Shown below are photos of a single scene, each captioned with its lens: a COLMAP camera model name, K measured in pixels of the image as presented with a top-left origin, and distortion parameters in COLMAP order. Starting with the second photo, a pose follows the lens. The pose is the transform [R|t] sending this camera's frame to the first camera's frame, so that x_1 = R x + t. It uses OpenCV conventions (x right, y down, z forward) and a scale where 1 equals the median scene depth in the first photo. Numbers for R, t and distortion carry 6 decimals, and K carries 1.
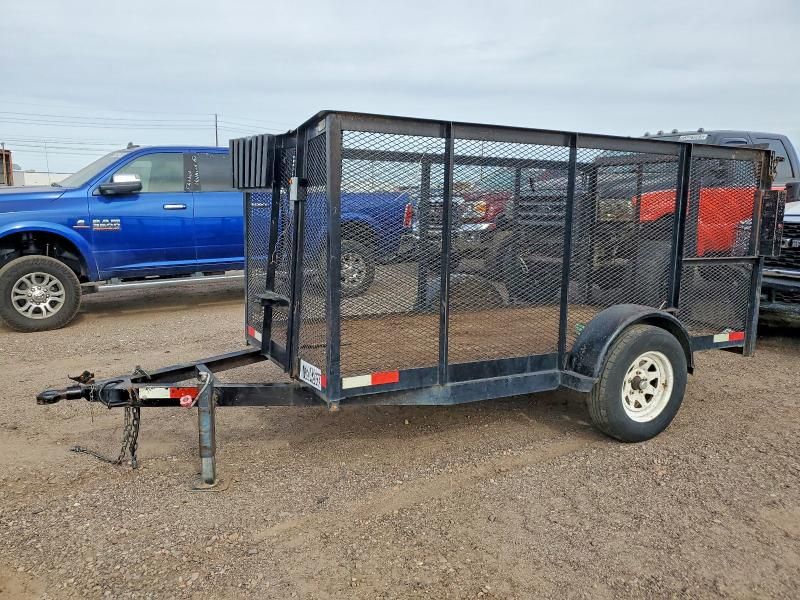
lens RADIAL K [[604.0, 0, 402.7], [0, 604.0, 298.4], [0, 0, 1]] dist [0.006759, -0.003314]
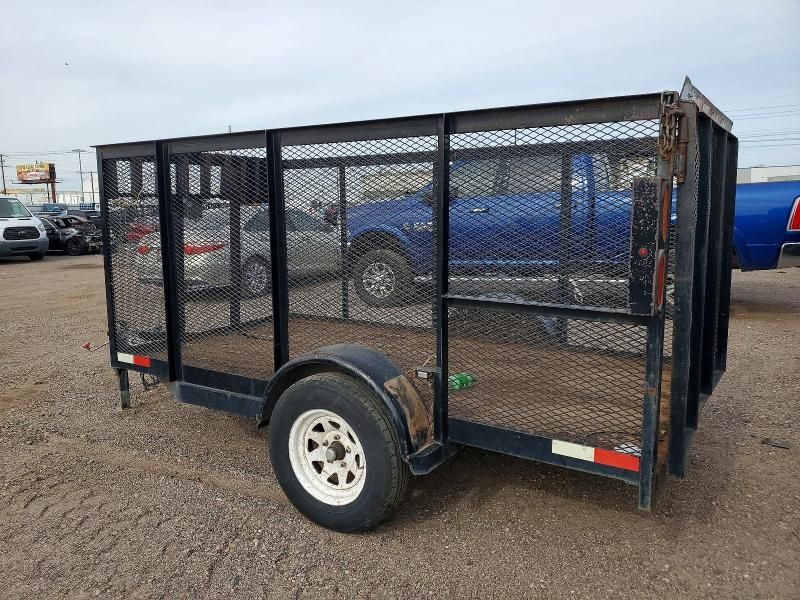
lens RADIAL K [[629.6, 0, 412.1], [0, 629.6, 301.5], [0, 0, 1]] dist [0.001479, -0.002515]
pose [[0.510637, 0.114872, -0.852088, 1.027141], [-0.112090, 0.991471, 0.066489, -0.099888], [0.852459, 0.061558, 0.519158, 0.636199]]
